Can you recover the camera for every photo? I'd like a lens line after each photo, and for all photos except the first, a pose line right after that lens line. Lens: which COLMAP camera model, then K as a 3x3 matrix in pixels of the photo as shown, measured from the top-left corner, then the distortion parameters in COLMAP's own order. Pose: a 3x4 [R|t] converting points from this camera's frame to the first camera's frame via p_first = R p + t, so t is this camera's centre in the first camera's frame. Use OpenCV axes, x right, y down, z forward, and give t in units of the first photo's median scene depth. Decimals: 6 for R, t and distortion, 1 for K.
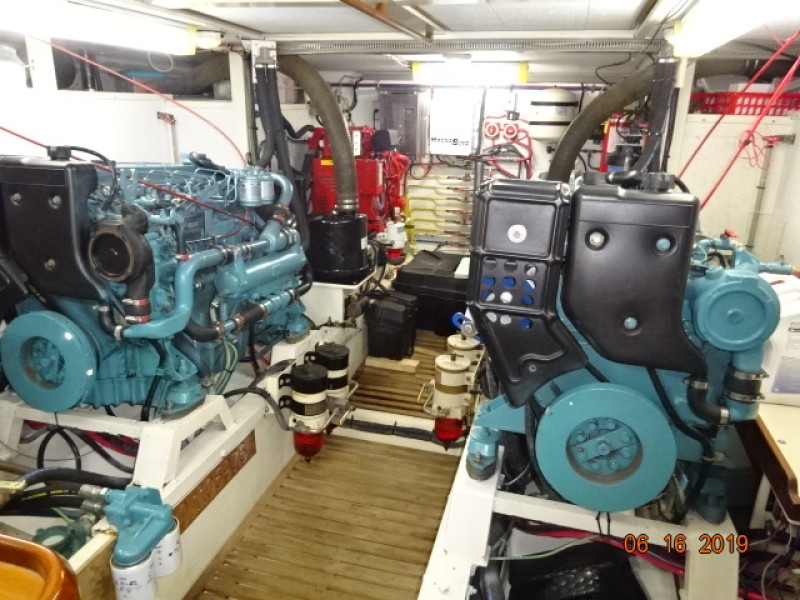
lens RADIAL K [[595.8, 0, 399.6], [0, 595.8, 299.7], [0, 0, 1]] dist [0.004220, 0.001092]
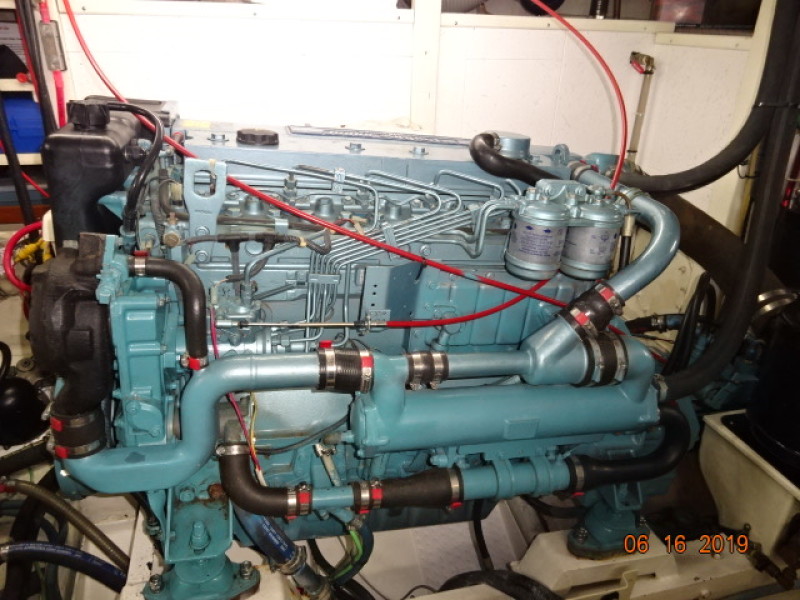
lens RADIAL K [[595.8, 0, 399.6], [0, 595.8, 299.3], [0, 0, 1]] dist [0.004220, 0.001092]
pose [[0.500314, 0.359388, -0.787735, 0.046374], [-0.285796, 0.927344, 0.241564, -0.161626], [0.817316, 0.104274, 0.566675, 0.492314]]
